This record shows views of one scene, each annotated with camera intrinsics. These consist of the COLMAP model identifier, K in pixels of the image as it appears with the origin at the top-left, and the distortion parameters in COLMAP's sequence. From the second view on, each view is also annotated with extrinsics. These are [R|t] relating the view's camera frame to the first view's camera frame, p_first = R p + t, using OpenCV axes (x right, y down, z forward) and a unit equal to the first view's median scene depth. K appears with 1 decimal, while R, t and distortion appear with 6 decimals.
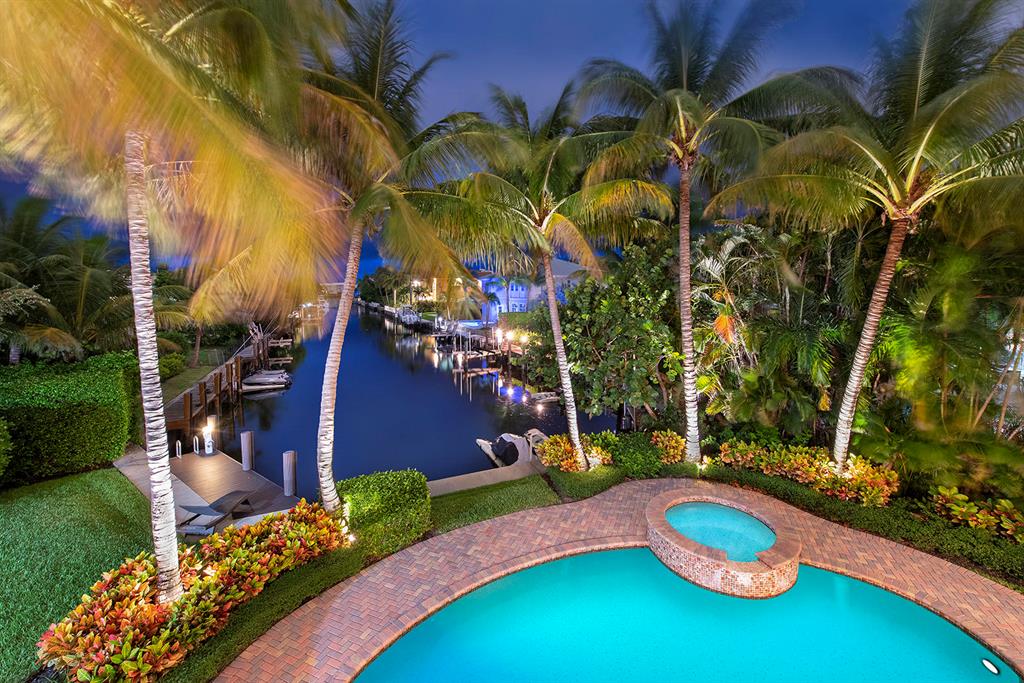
lens RADIAL K [[402.1, 0, 536.8], [0, 402.1, 340.7], [0, 0, 1]] dist [0.014854, -0.000003]
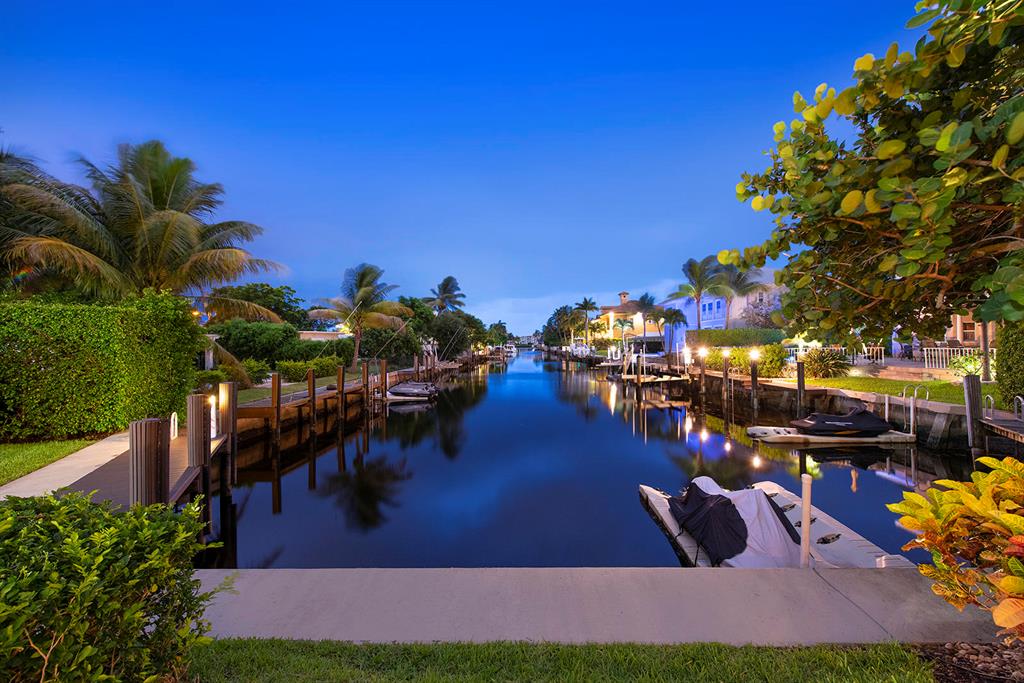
lens RADIAL K [[402.1, 0, 536.8], [0, 402.1, 340.7], [0, 0, 1]] dist [0.014854, -0.000003]
pose [[0.901351, -0.016026, -0.432792, -0.022118], [-0.044719, 0.990530, -0.129813, 0.067095], [0.430774, 0.136361, 0.892098, 0.228734]]
